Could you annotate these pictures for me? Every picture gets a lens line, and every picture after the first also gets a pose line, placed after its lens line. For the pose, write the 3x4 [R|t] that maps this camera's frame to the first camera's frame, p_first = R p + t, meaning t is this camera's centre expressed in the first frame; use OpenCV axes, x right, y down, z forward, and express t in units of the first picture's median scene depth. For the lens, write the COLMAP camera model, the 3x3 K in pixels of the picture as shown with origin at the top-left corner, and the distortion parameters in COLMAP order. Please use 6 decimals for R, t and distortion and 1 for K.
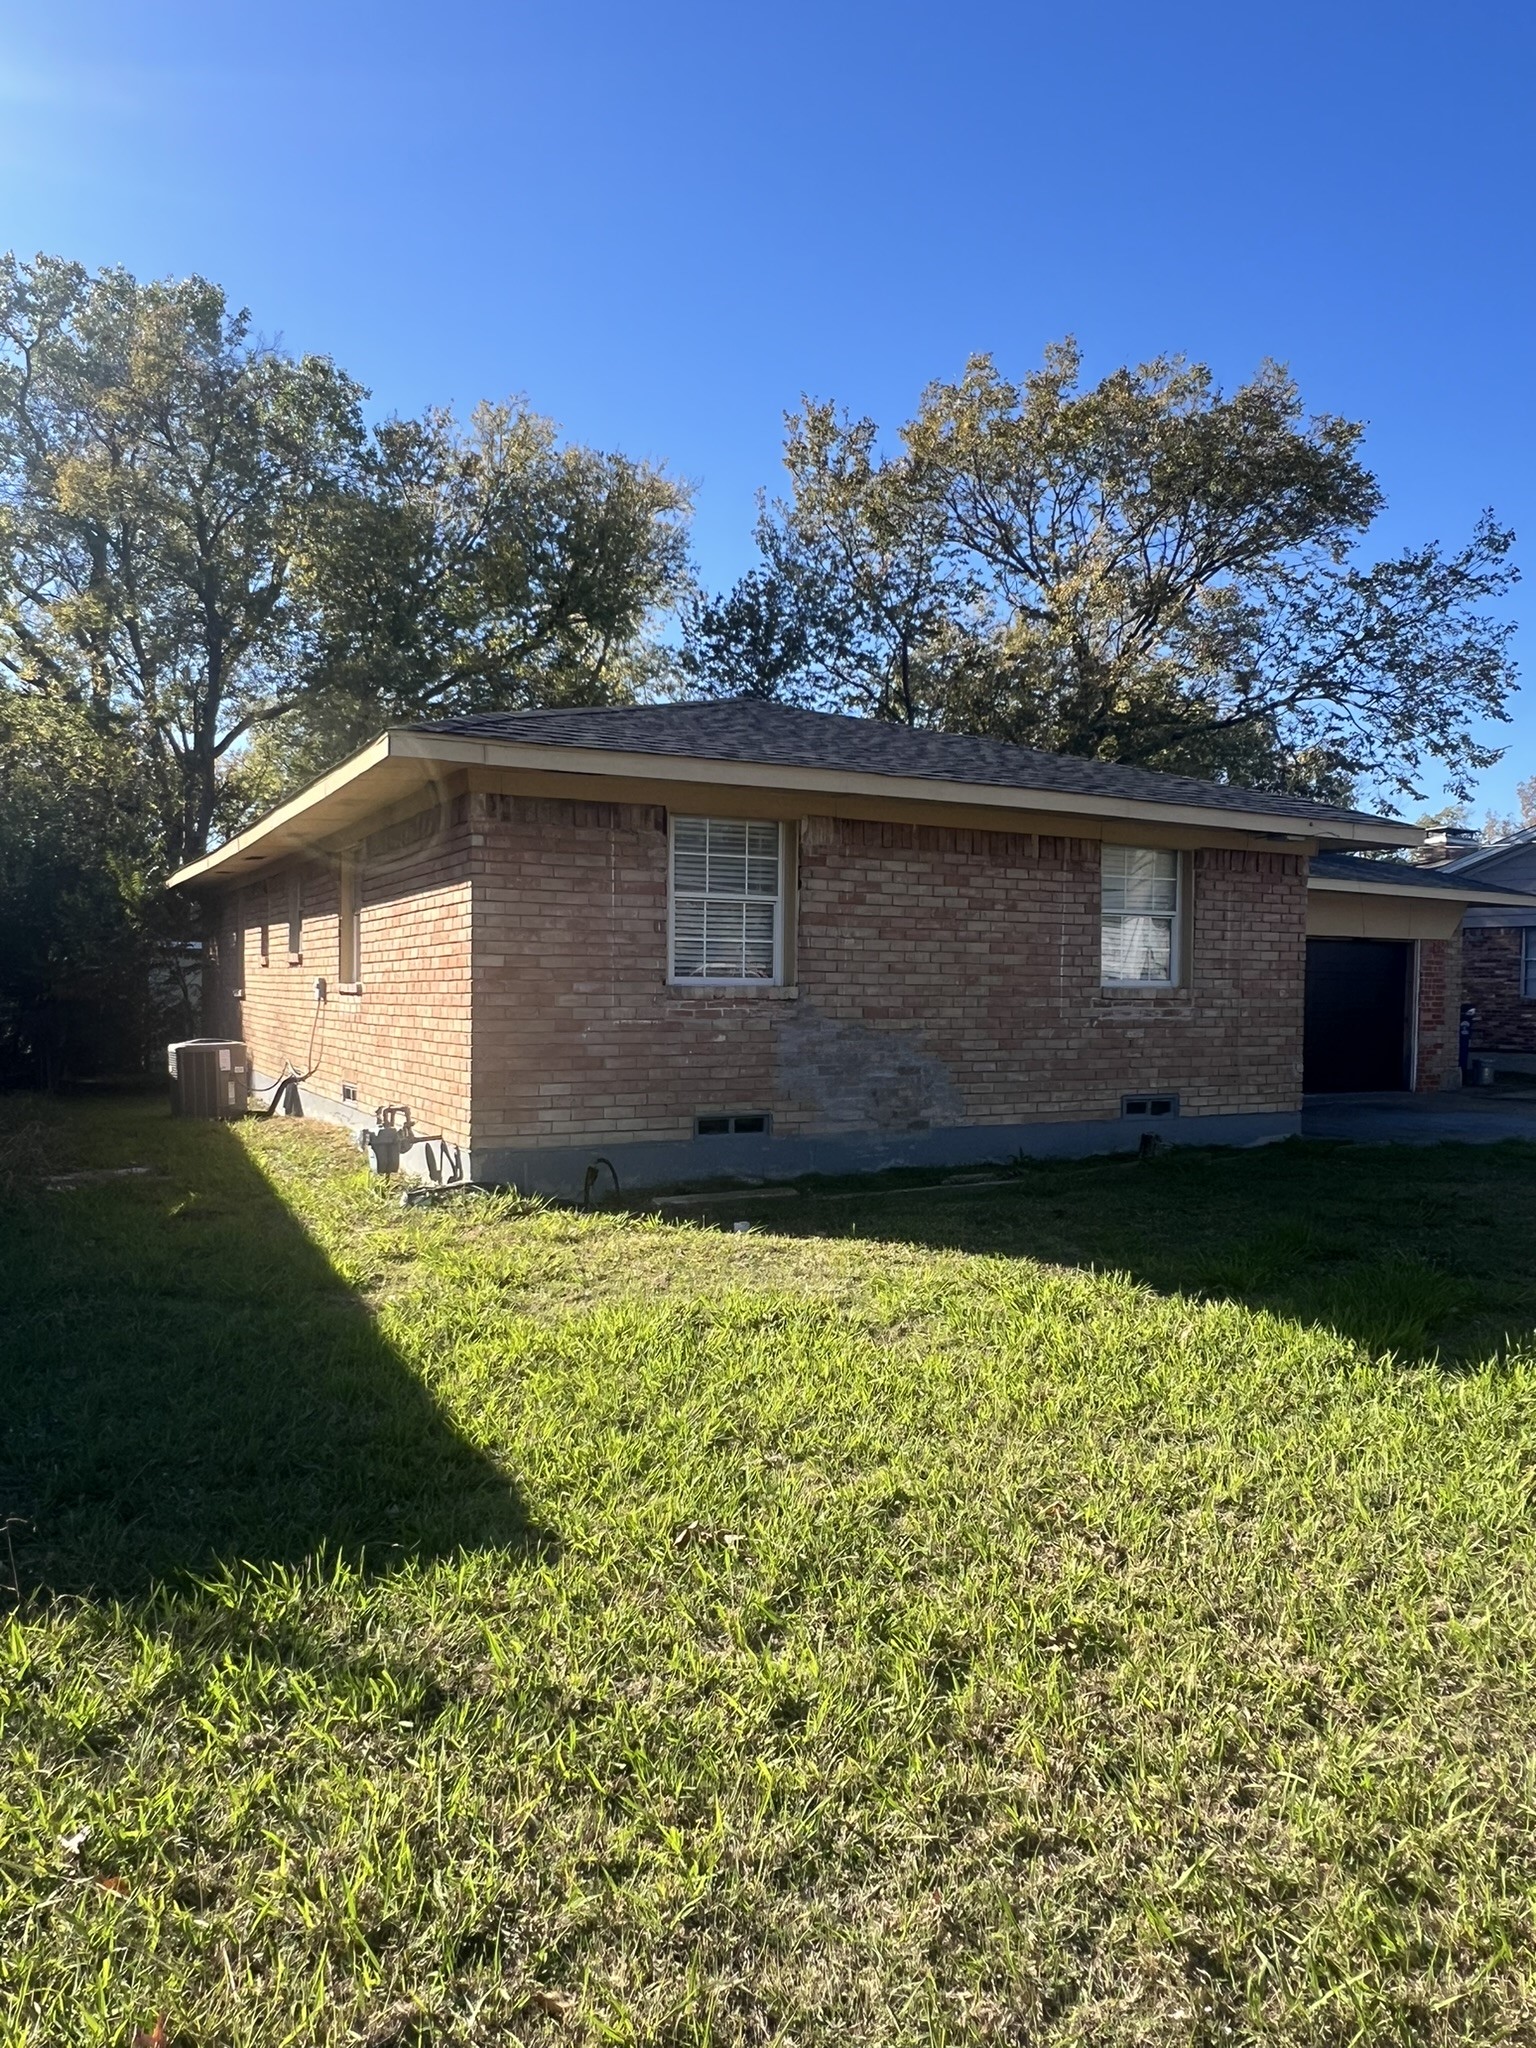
lens RADIAL K [[1457.5, 0, 768.0], [0, 1457.5, 1024.0], [0, 0, 1]] dist [0.006651, -0.001935]
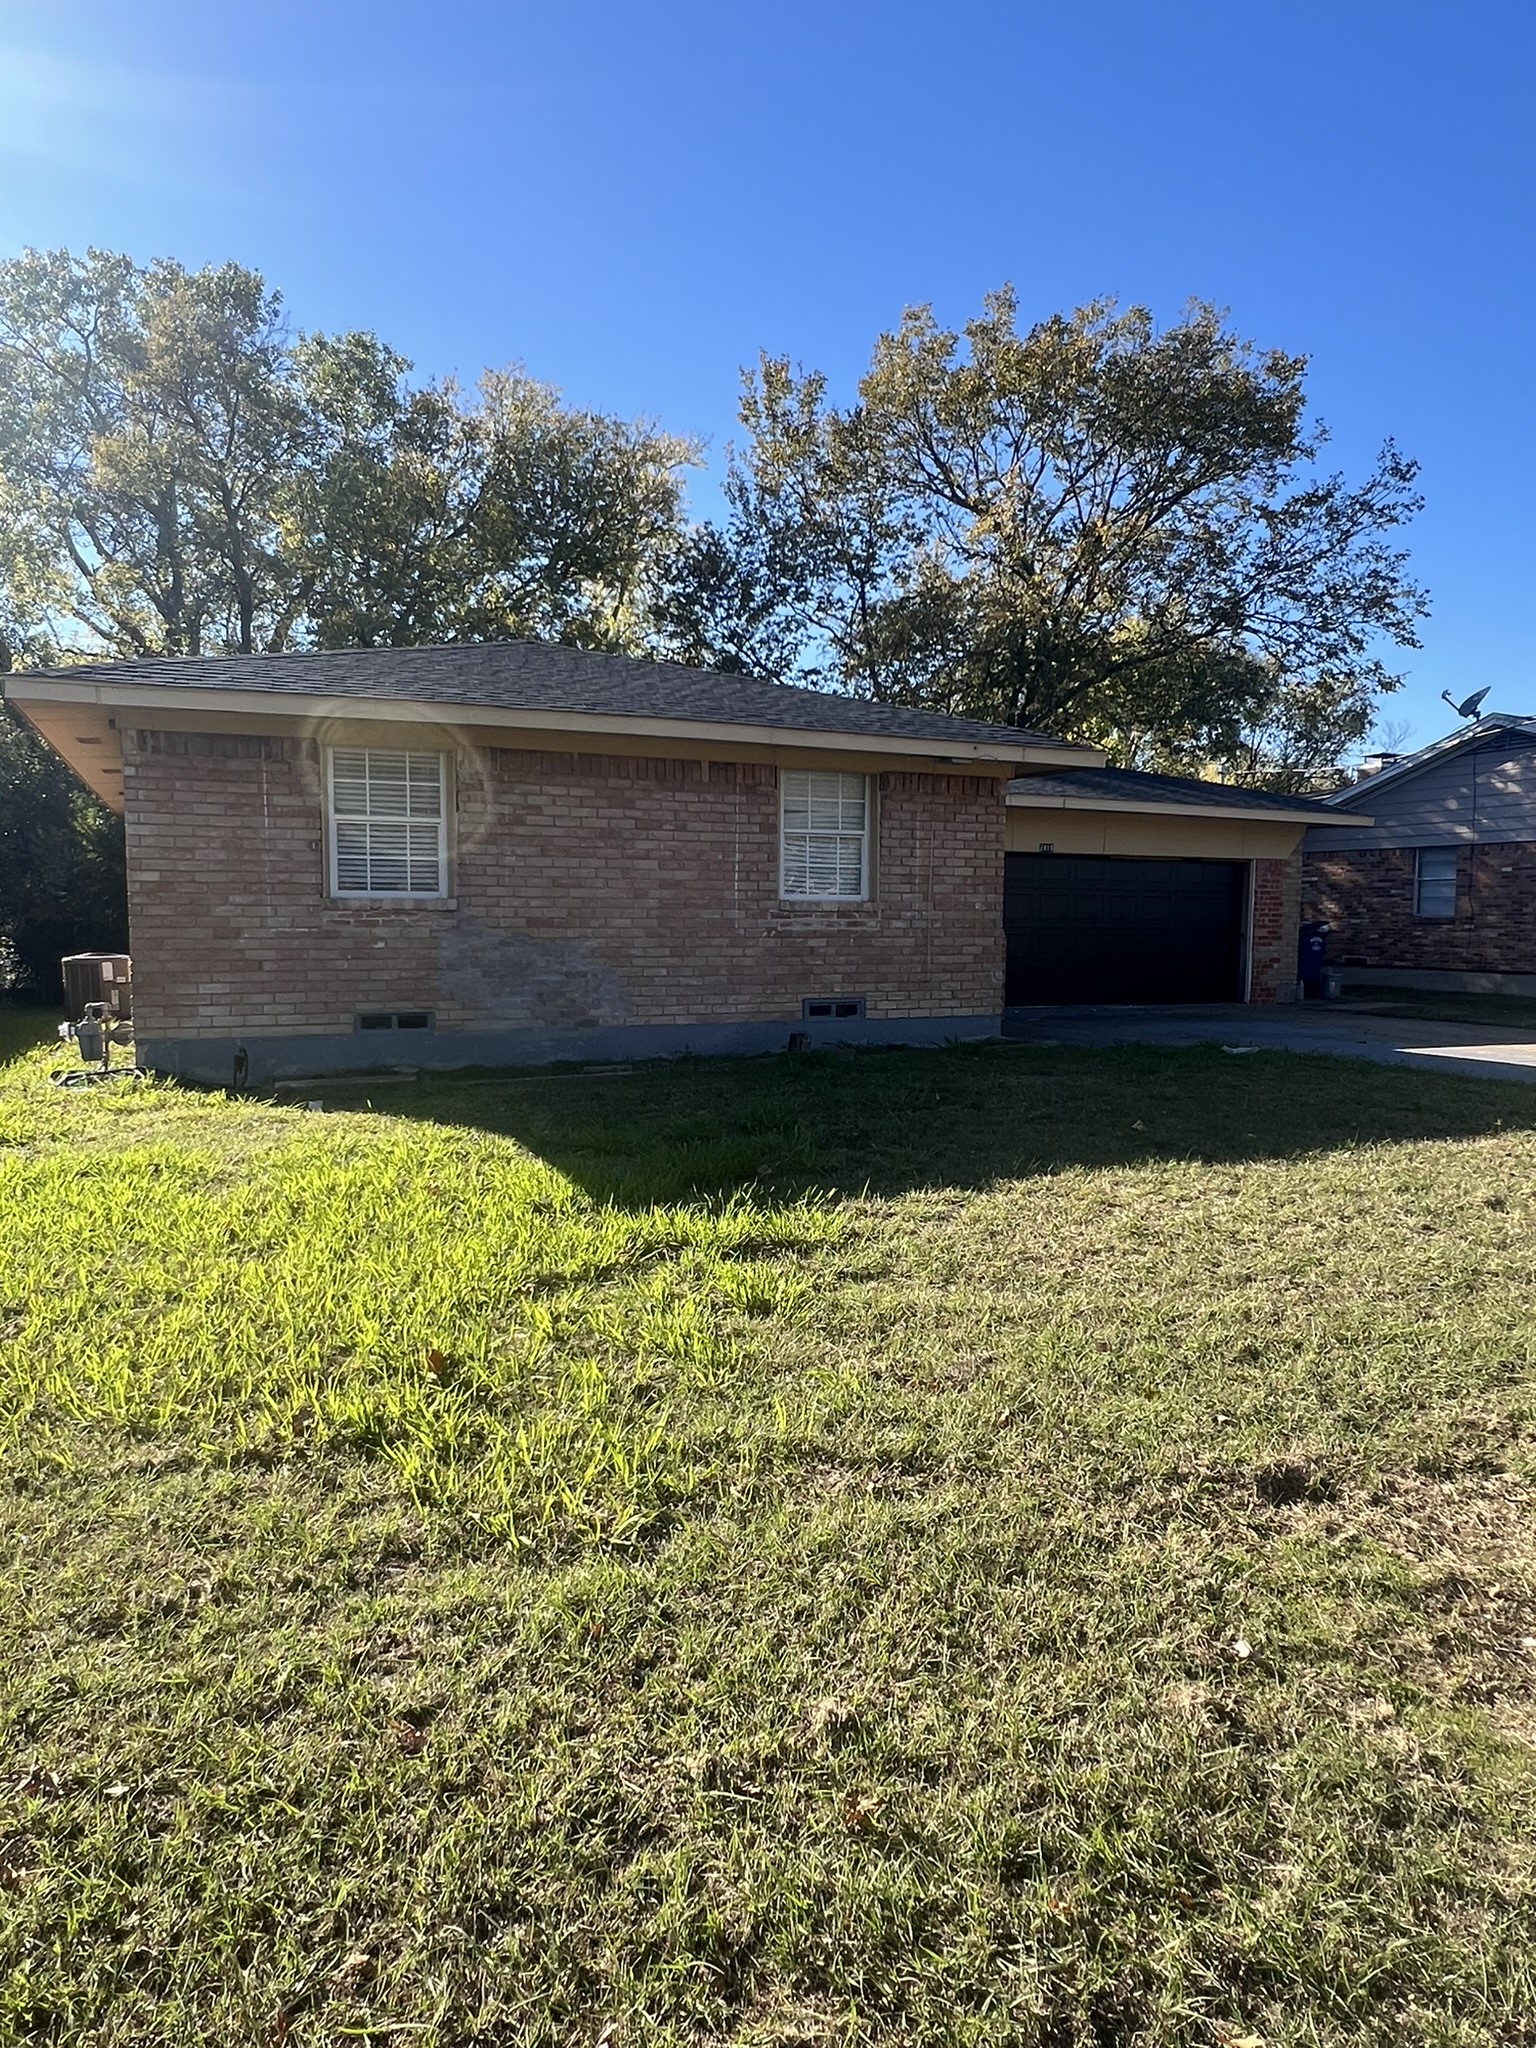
lens RADIAL K [[1351.6, 0, 768.0], [0, 1351.6, 1024.0], [0, 0, 1]] dist [0.004405, 0.000232]
pose [[0.995836, 0.003813, -0.091086, 0.285306], [0.001187, 0.998498, 0.054771, 0.011060], [0.091158, -0.054651, 0.994336, -0.017312]]
